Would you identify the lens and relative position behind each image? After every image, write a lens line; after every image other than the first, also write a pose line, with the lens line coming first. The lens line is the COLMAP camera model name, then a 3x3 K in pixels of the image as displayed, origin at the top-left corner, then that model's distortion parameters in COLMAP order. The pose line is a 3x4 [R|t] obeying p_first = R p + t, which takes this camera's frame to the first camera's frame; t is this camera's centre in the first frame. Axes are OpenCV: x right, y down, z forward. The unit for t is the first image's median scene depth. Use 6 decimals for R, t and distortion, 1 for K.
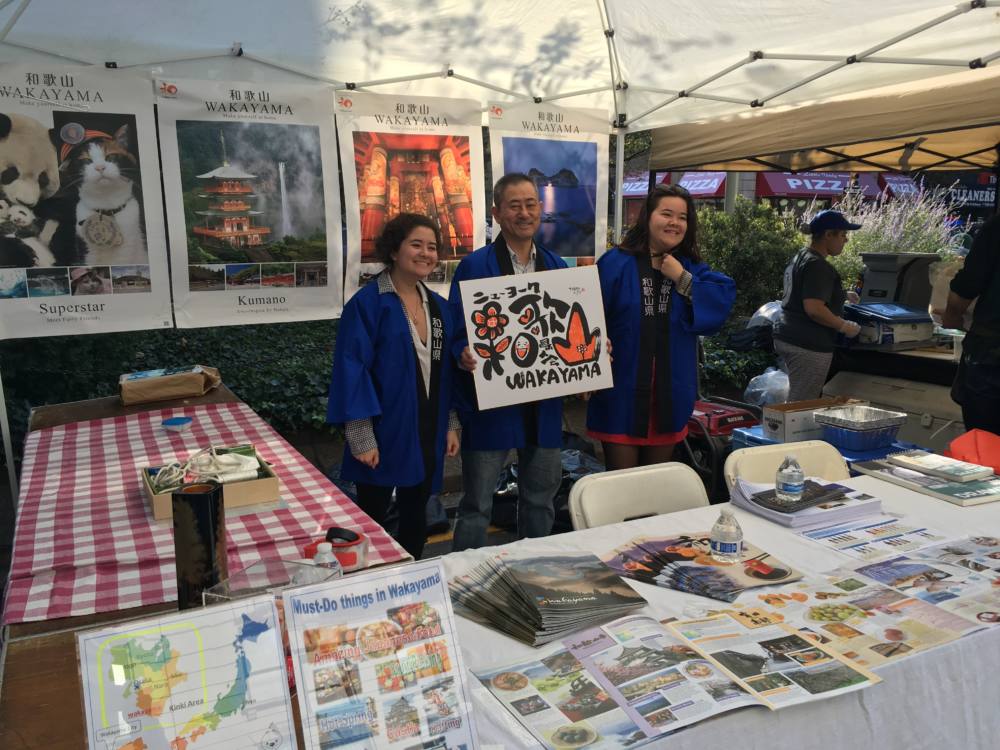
lens RADIAL K [[844.4, 0, 500.0], [0, 844.4, 375.0], [0, 0, 1]] dist [-0.008946, -0.009230]
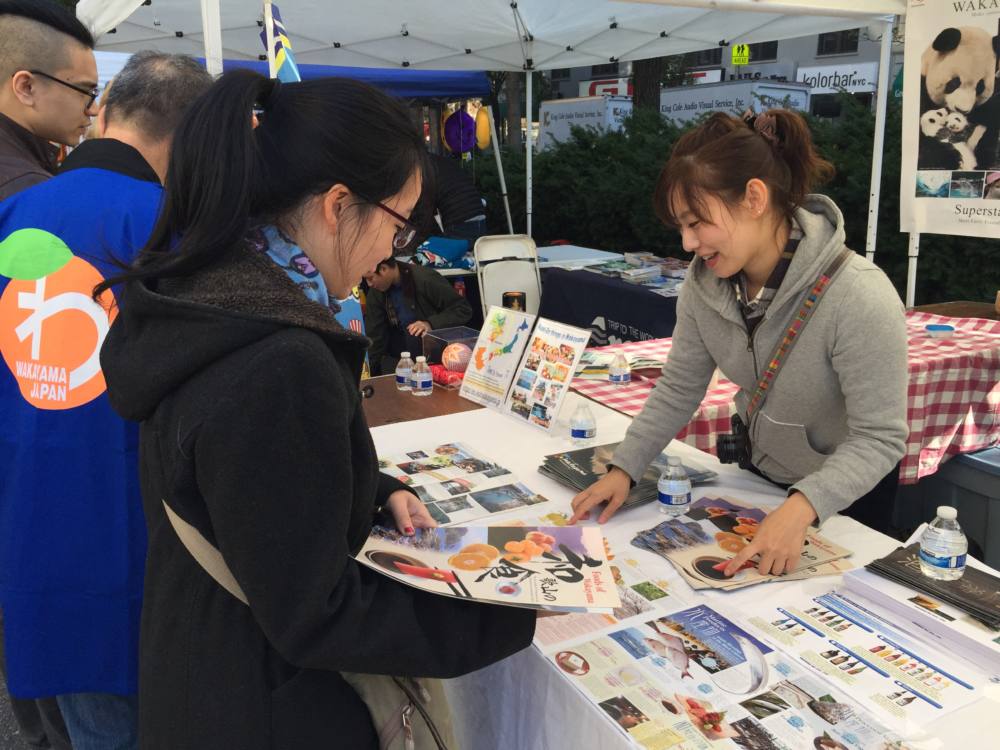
lens RADIAL K [[862.8, 0, 500.0], [0, 862.8, 375.0], [0, 0, 1]] dist [0.002443, -0.002904]
pose [[0.010453, 0.265030, -0.964184, 0.602689], [-0.146804, 0.954195, 0.260692, -0.080148], [0.989110, 0.138821, 0.048882, 0.397552]]
